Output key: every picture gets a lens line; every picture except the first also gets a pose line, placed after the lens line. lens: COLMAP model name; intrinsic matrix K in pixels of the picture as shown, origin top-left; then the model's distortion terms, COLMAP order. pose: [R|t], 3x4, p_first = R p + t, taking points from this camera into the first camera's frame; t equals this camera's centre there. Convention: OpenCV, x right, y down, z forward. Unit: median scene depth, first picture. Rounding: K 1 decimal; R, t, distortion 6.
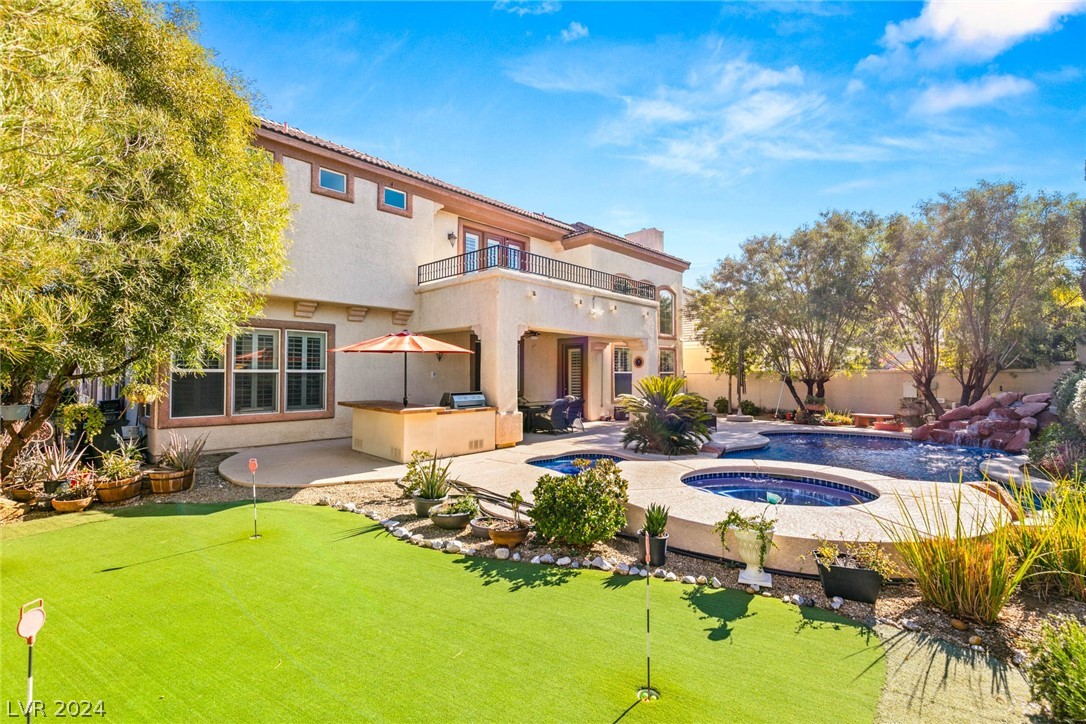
lens RADIAL K [[489.2, 0, 543.0], [0, 489.2, 362.0], [0, 0, 1]] dist [0.029211, -0.000068]
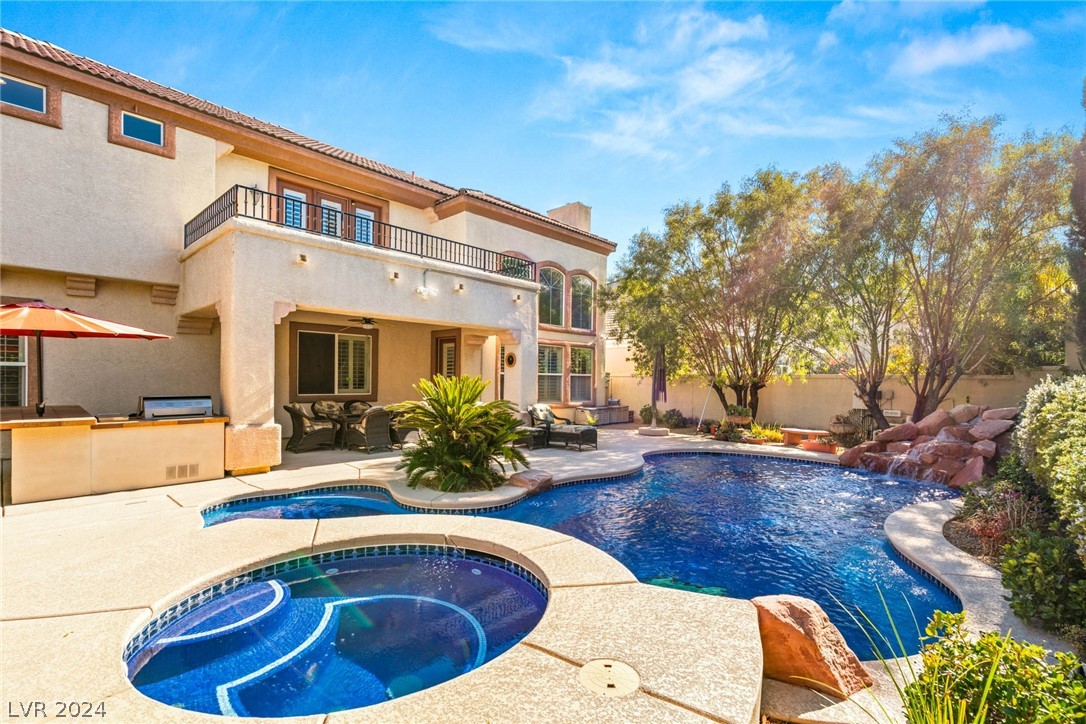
lens RADIAL K [[478.2, 0, 541.6], [0, 478.2, 389.4], [0, 0, 1]] dist [0.003714, 0.000869]
pose [[0.999751, 0.014398, -0.017055, 0.242574], [-0.013535, 0.998674, 0.049672, 0.008127], [0.017748, -0.049428, 0.998620, 0.217613]]
